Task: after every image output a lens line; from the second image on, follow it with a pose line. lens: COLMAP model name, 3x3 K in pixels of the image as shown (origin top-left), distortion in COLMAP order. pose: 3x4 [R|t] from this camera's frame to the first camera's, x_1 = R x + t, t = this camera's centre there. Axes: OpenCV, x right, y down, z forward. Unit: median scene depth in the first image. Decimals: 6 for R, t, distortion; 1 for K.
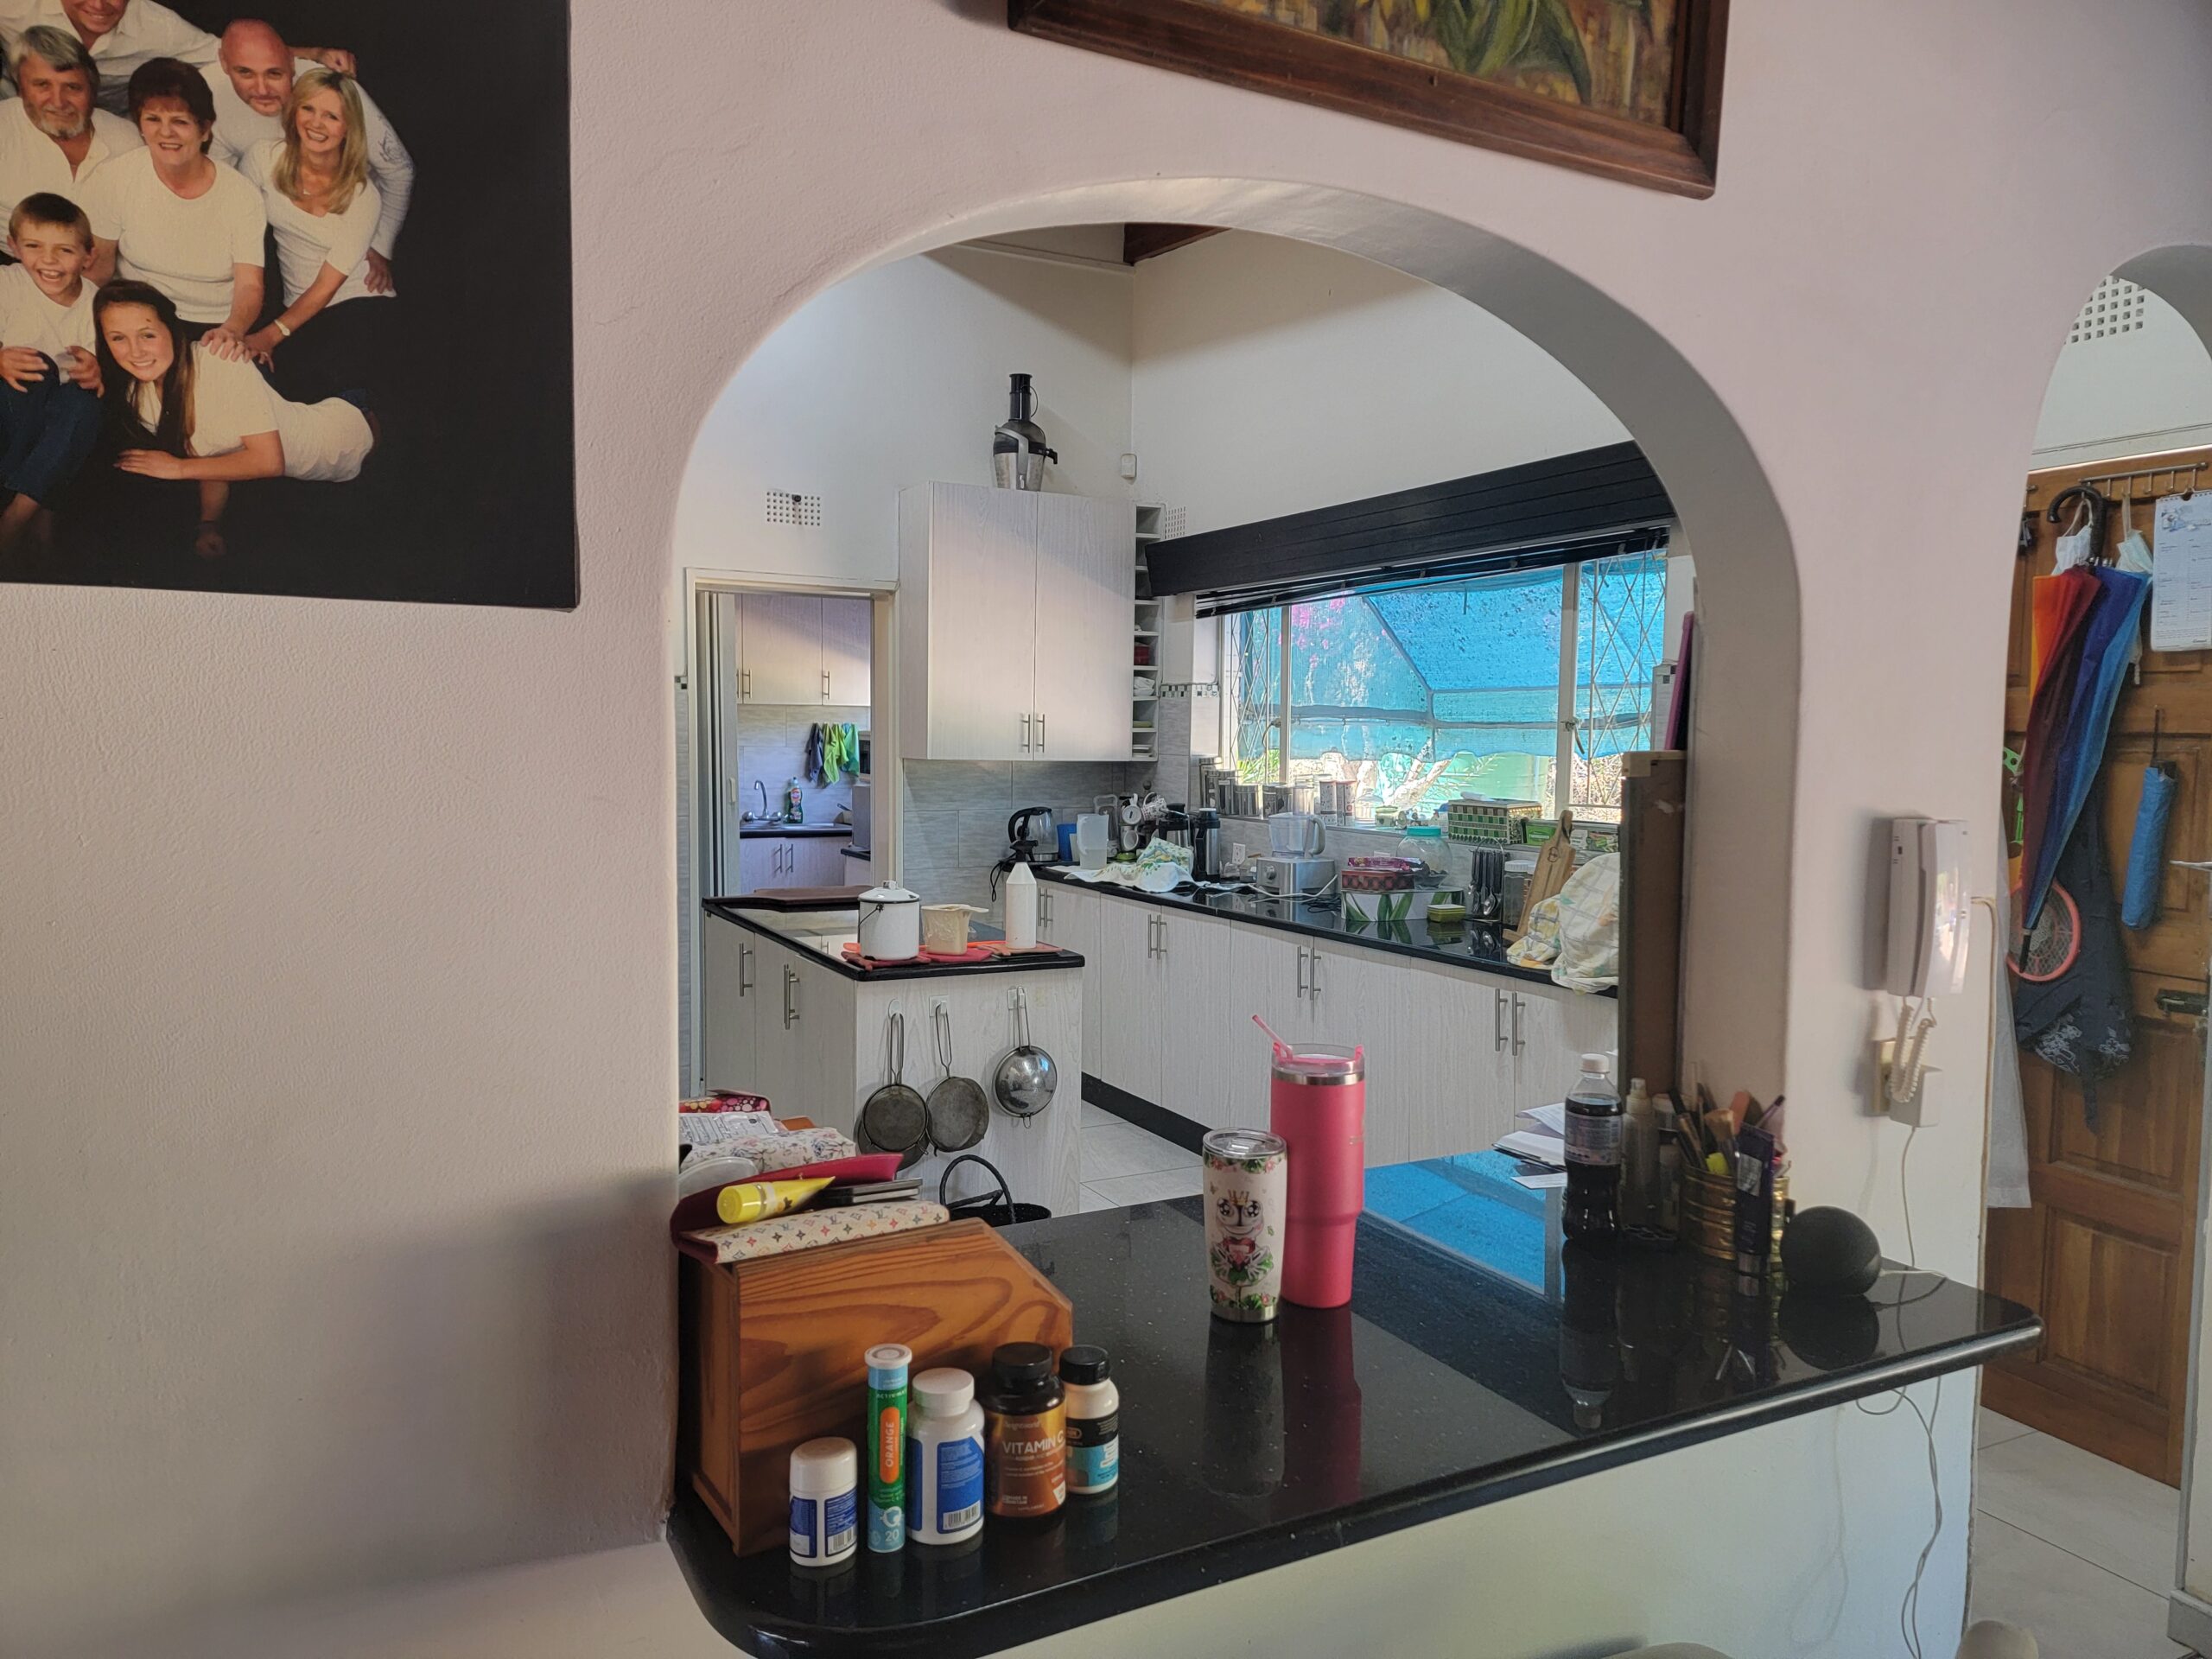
lens RADIAL K [[1526.6, 0, 1105.6], [0, 1526.6, 831.7], [0, 0, 1]] dist [0.085085, -0.063598]
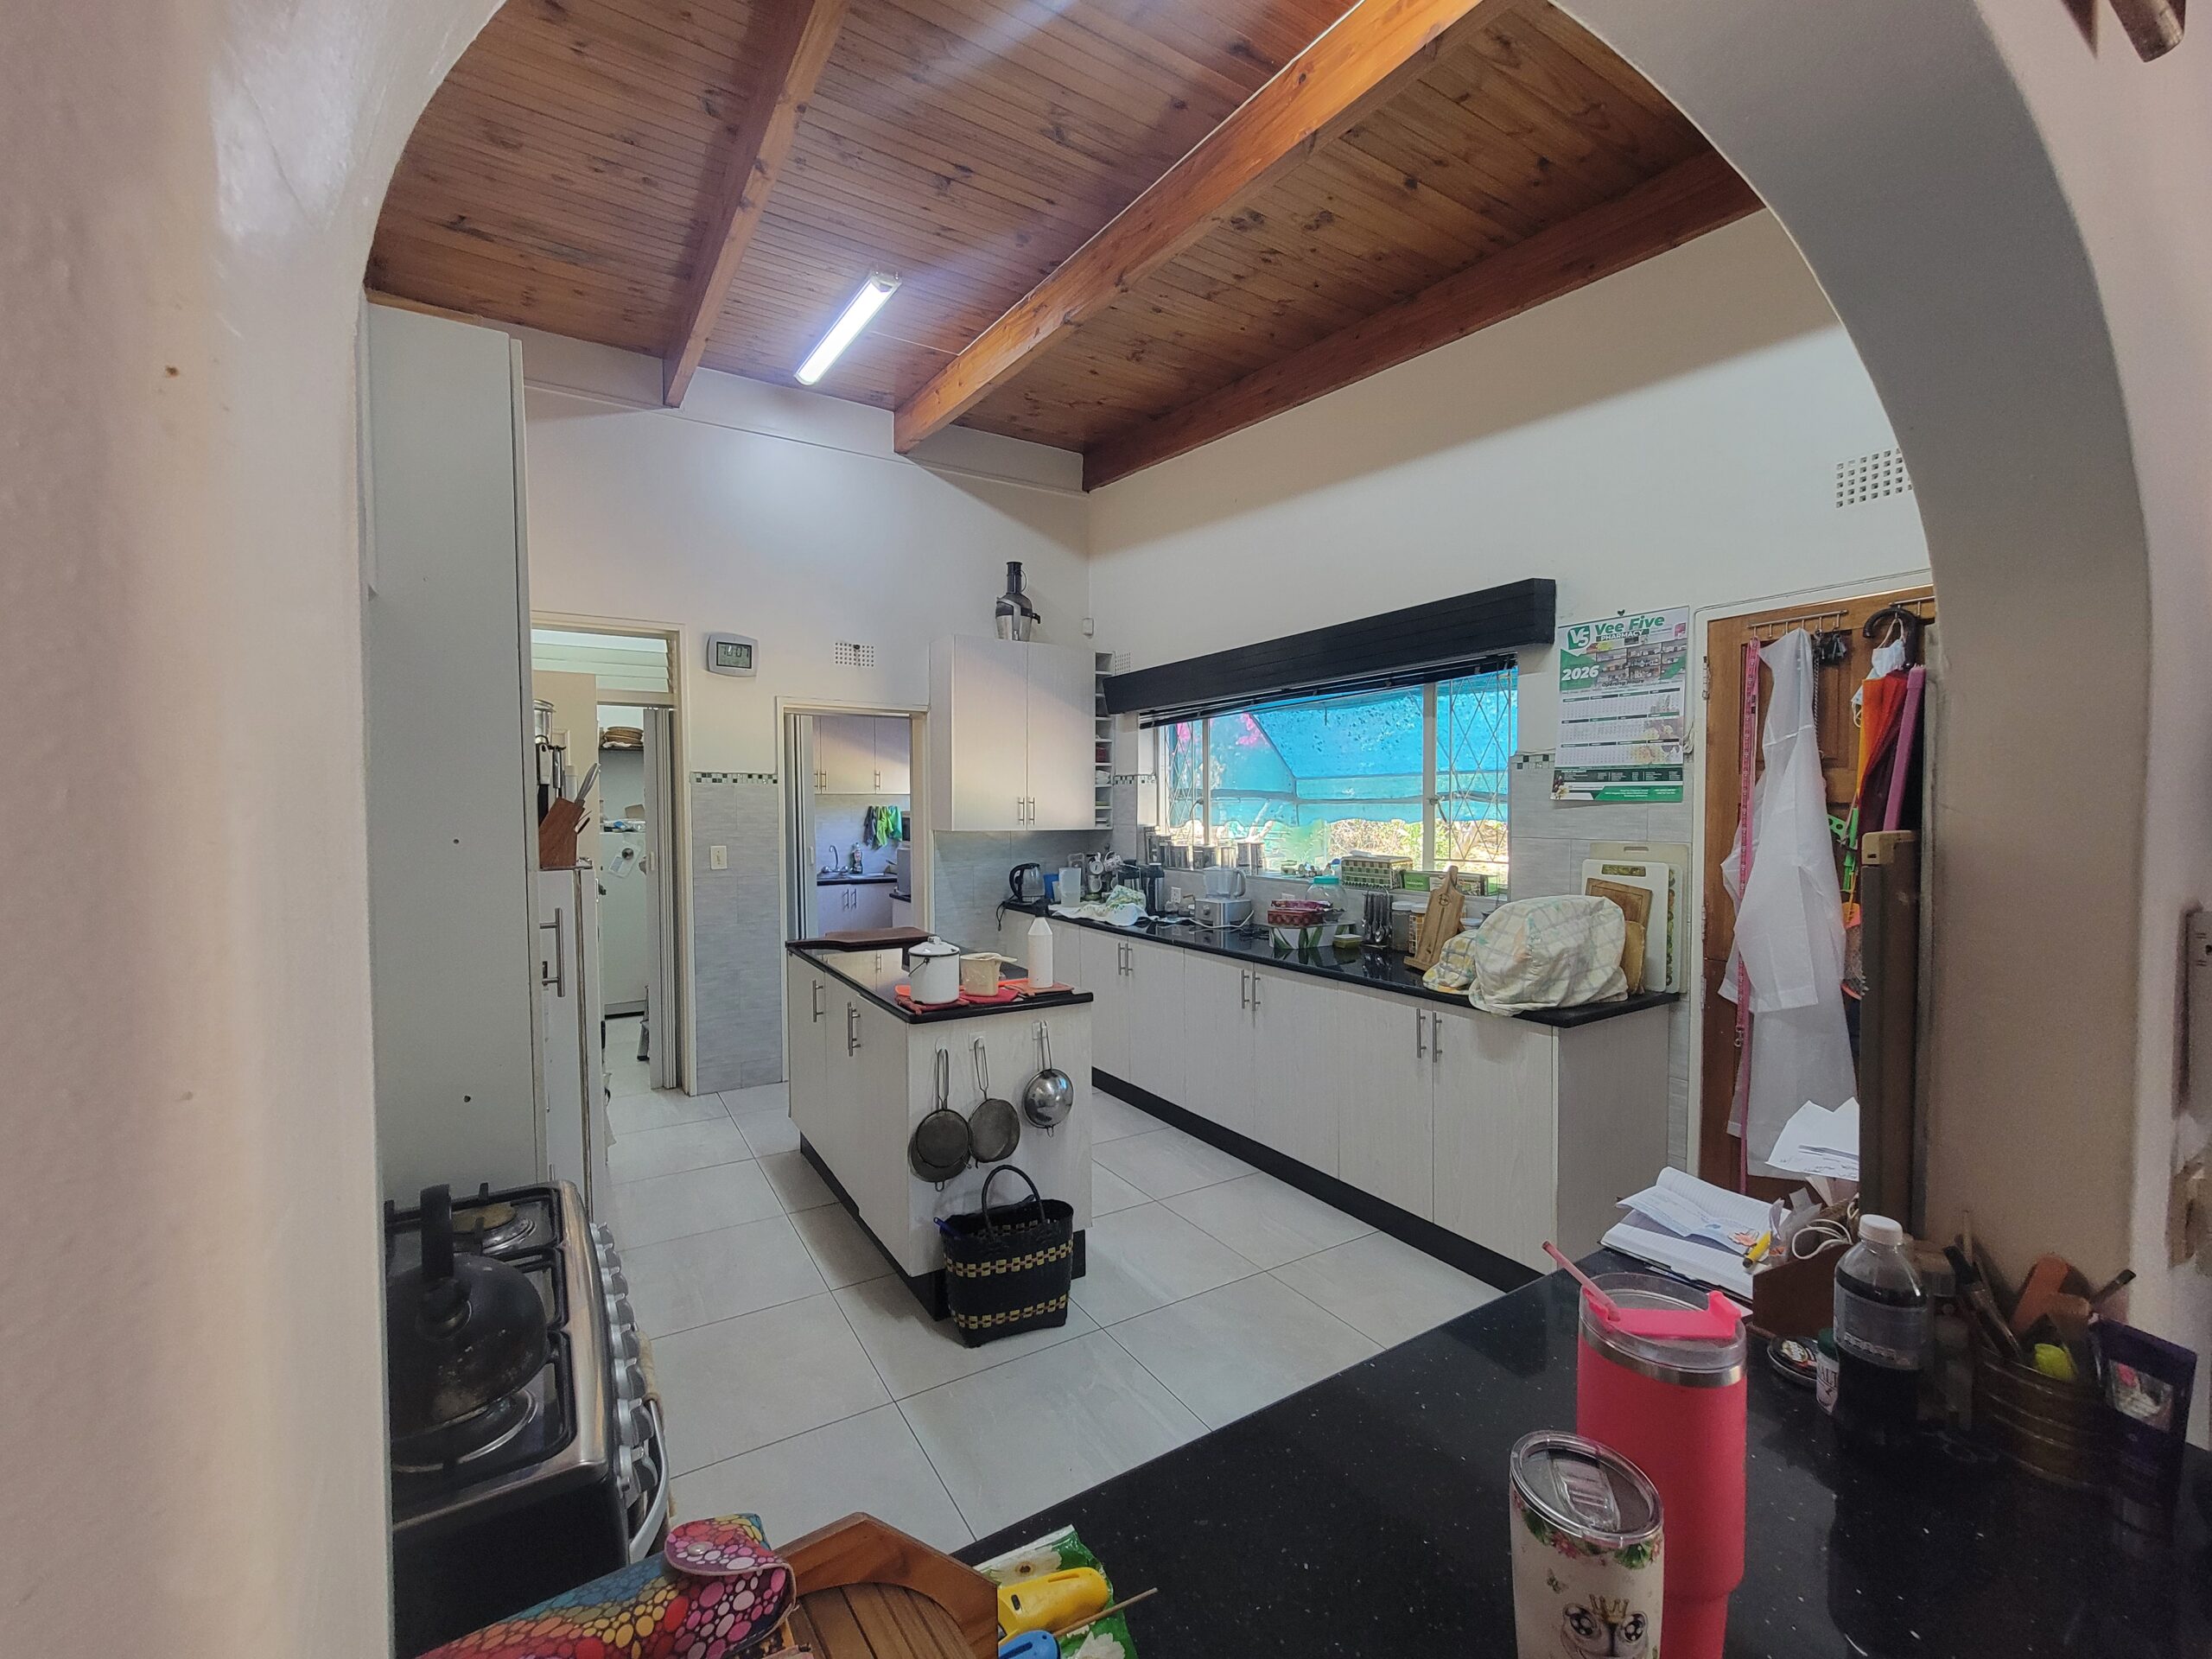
lens RADIAL K [[903.0, 0, 1098.5], [0, 903.0, 834.5], [0, 0, 1]] dist [-0.001998, 0.001057]
pose [[0.998071, -0.015368, 0.060146, -0.033197], [0.017471, 0.999248, -0.034607, -0.013295], [-0.059569, 0.035591, 0.997590, 0.172940]]
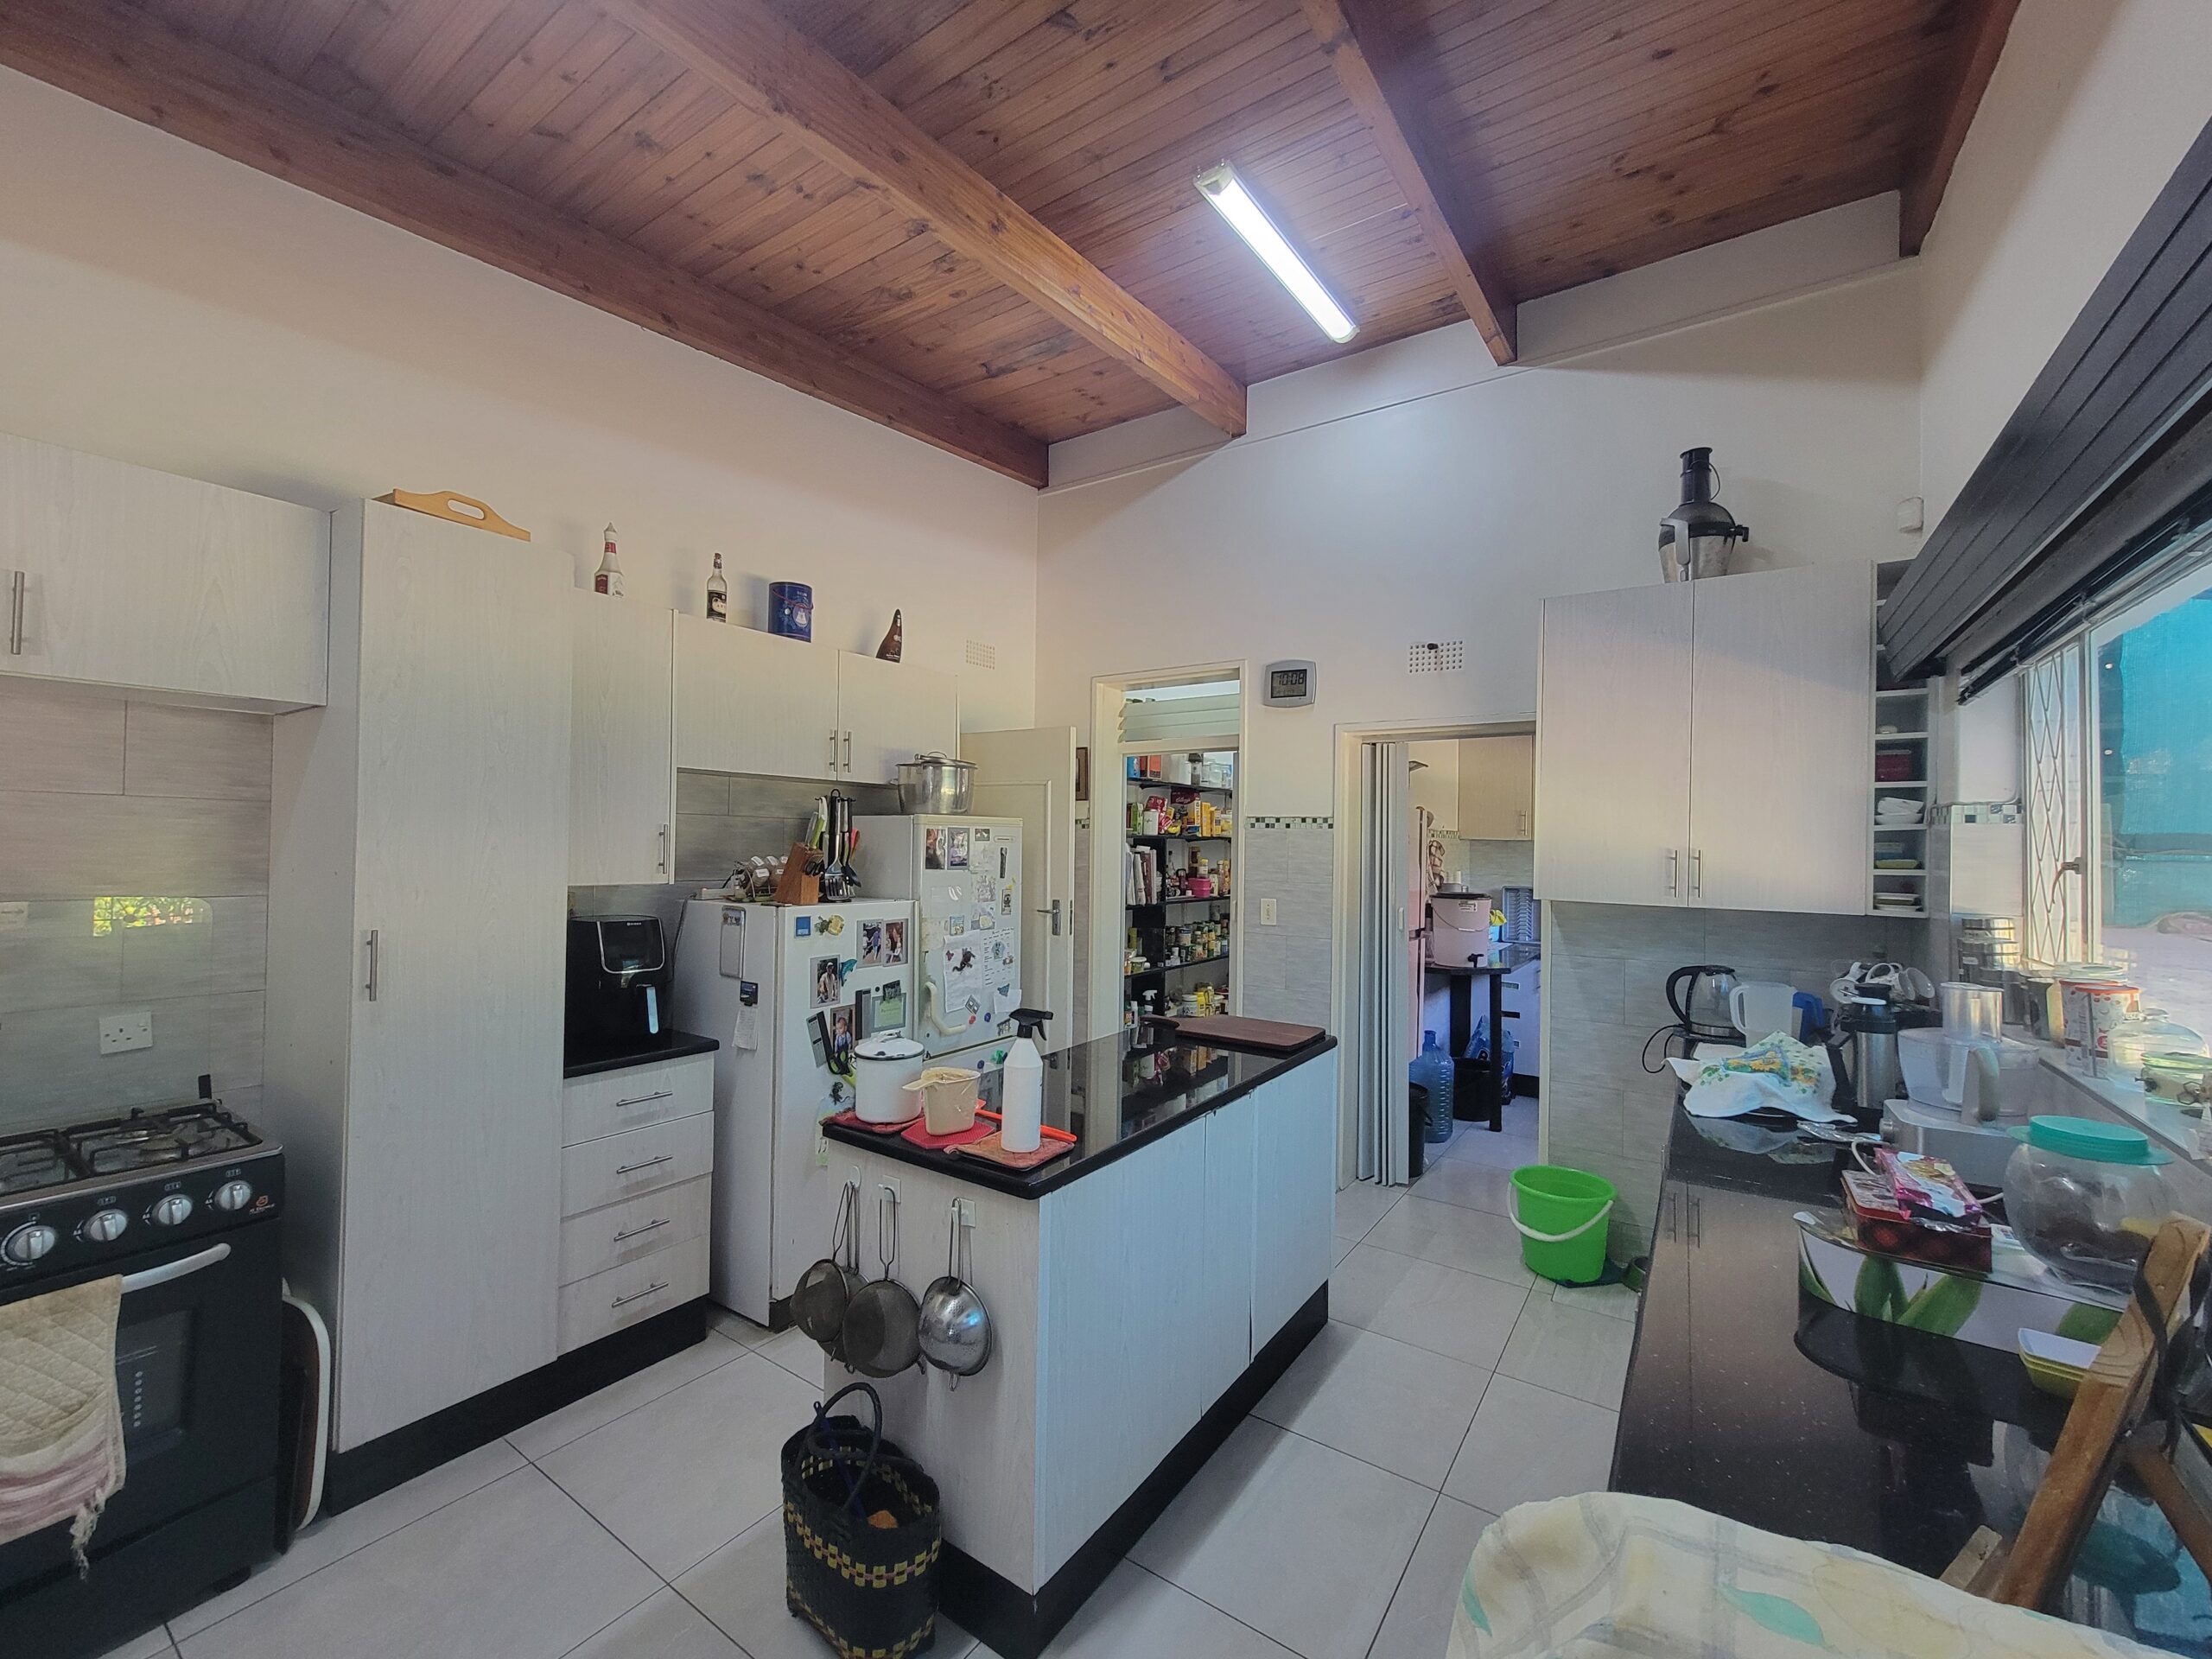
lens RADIAL K [[903.0, 0, 1106.1], [0, 903.0, 832.4], [0, 0, 1]] dist [-0.001998, 0.001057]
pose [[0.465260, -0.015079, -0.885046, 0.243681], [-0.069969, 0.996100, -0.053753, -0.040628], [0.882404, 0.086935, 0.462390, 0.529379]]
